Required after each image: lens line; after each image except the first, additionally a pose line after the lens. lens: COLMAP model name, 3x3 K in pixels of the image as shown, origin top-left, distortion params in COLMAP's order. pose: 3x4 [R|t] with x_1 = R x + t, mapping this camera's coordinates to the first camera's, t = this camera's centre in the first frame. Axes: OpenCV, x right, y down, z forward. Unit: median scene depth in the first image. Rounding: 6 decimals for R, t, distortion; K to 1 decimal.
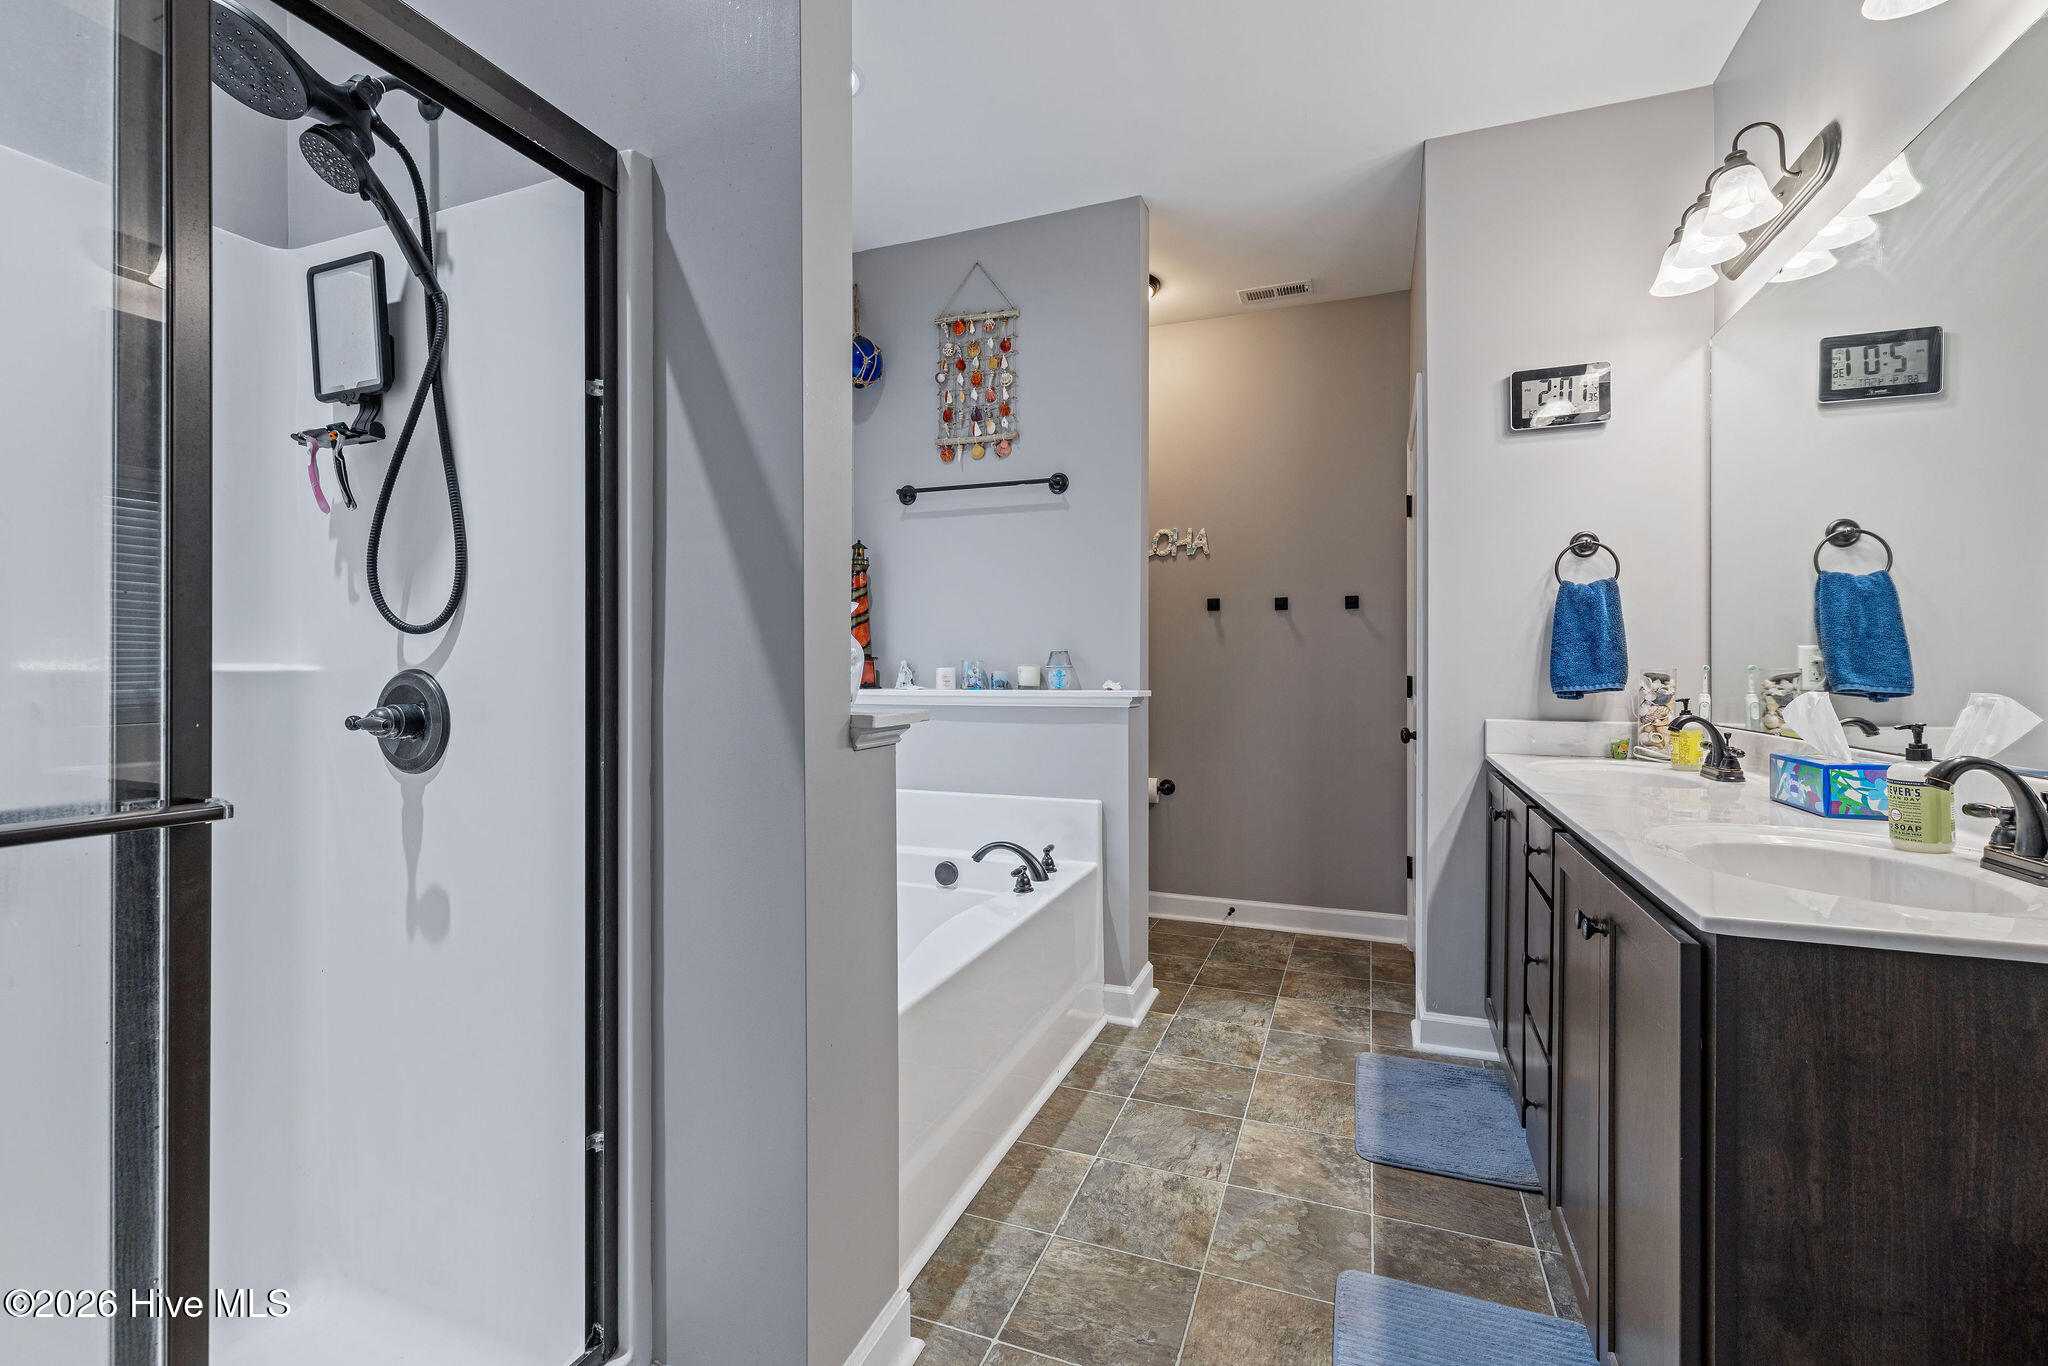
lens RADIAL K [[877.7, 0, 1027.4], [0, 877.7, 666.6], [0, 0, 1]] dist [-0.000374, -0.000015]
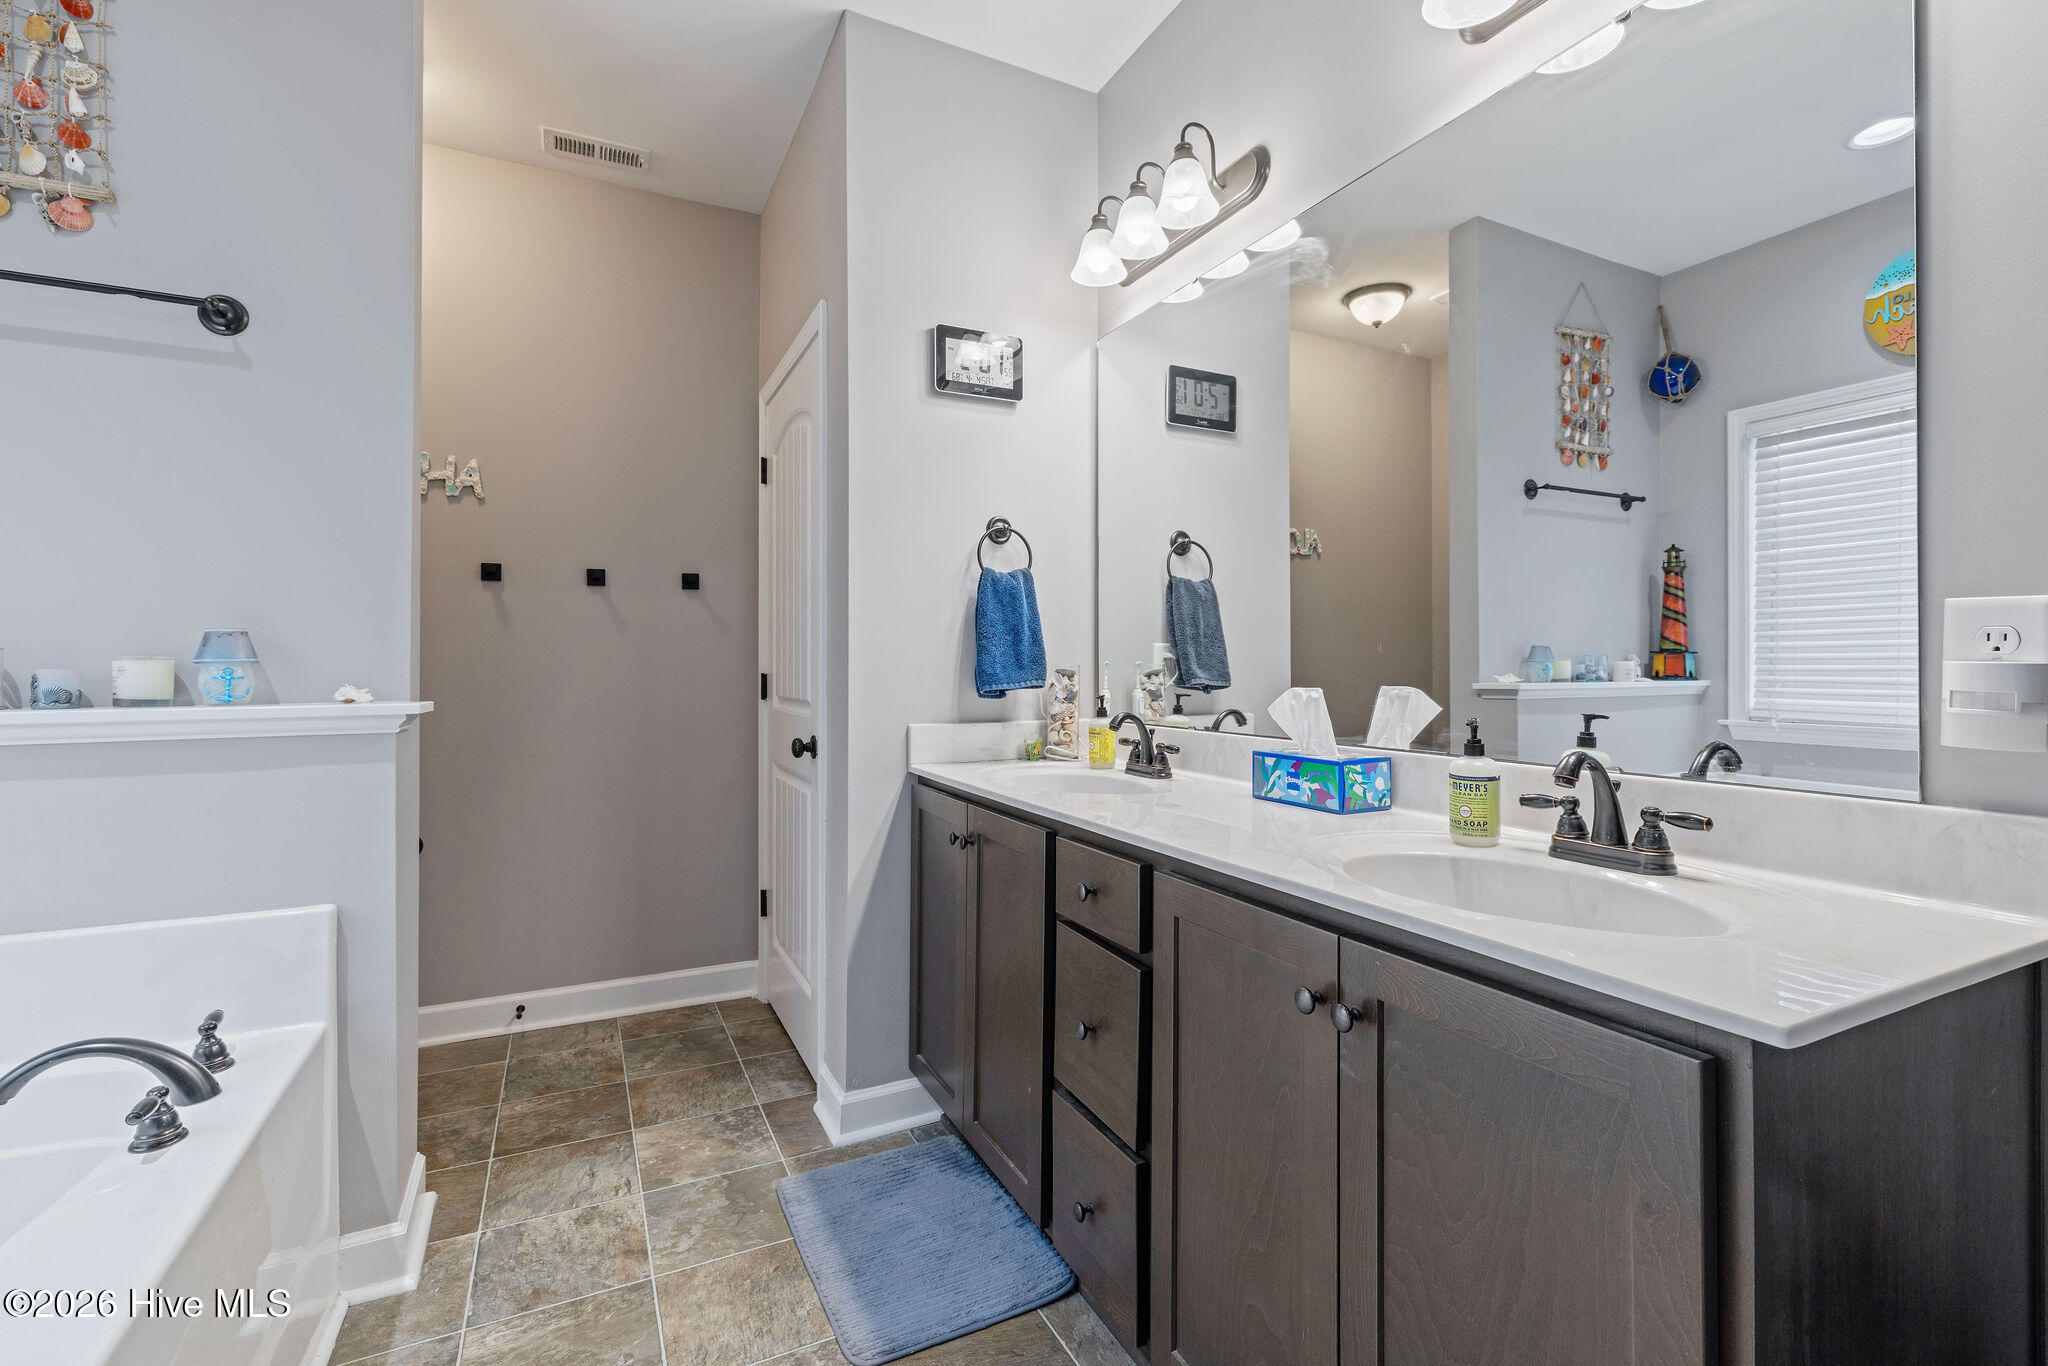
lens RADIAL K [[906.9, 0, 1022.3], [0, 906.9, 658.6], [0, 0, 1]] dist [0.001356, 0.000197]
pose [[0.673507, 0.004653, 0.739166, -0.046675], [-0.001349, 0.999986, -0.005065, 0.000637], [-0.739179, 0.002414, 0.673504, 0.293891]]
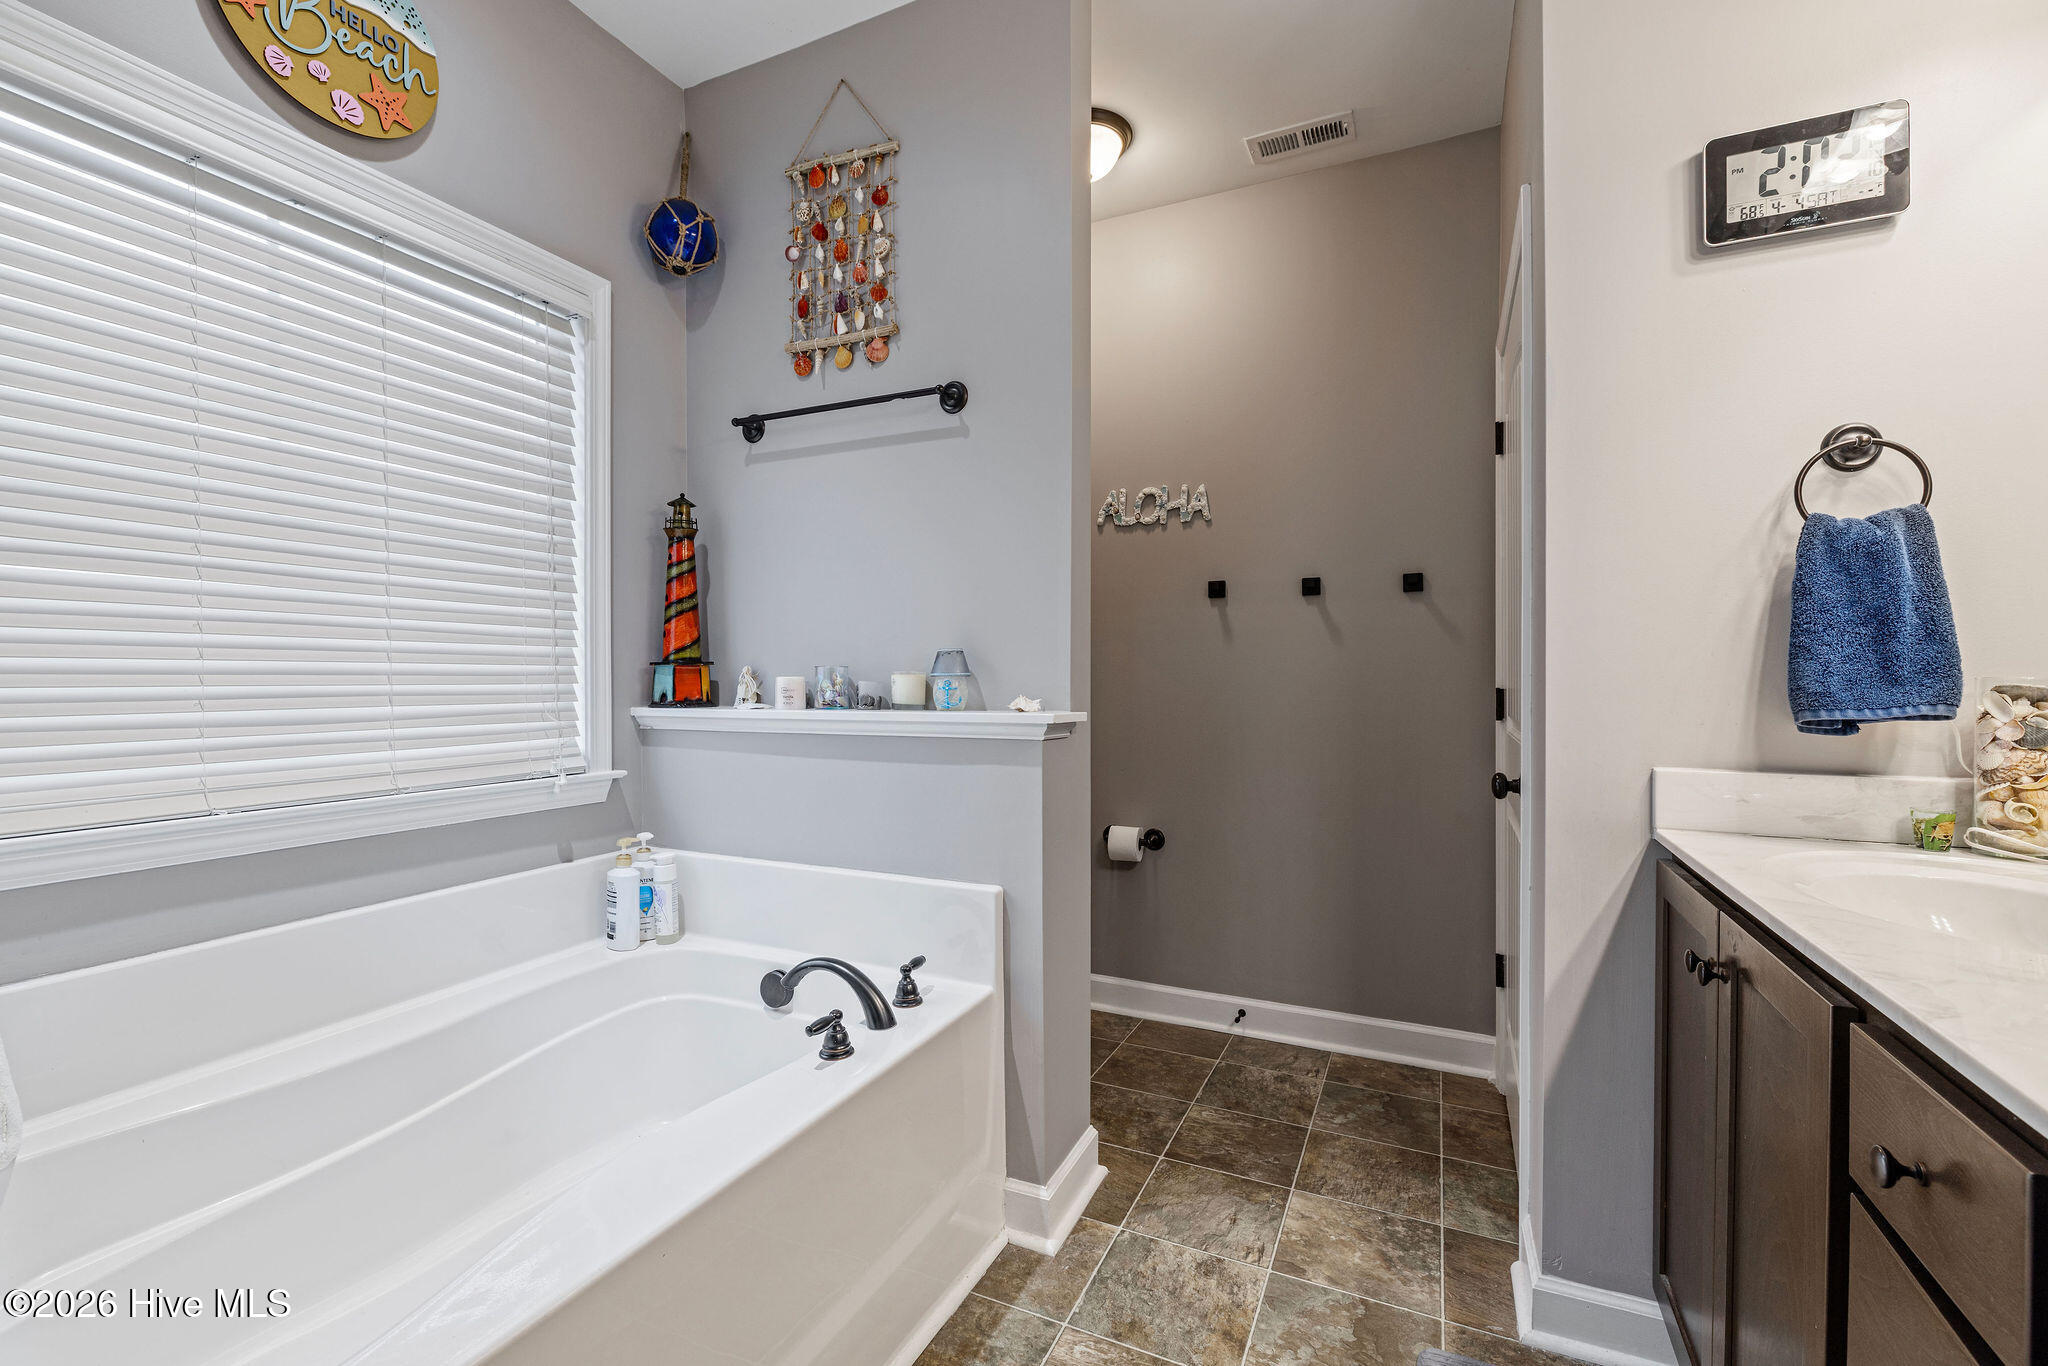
lens RADIAL K [[880.8, 0, 1018.3], [0, 880.8, 678.1], [0, 0, 1]] dist [0.000328, 0.000465]
pose [[0.997352, -0.000754, -0.072725, 0.141127], [0.000934, 0.999997, 0.002443, 0.000881], [0.072723, -0.002504, 0.997349, 0.365289]]
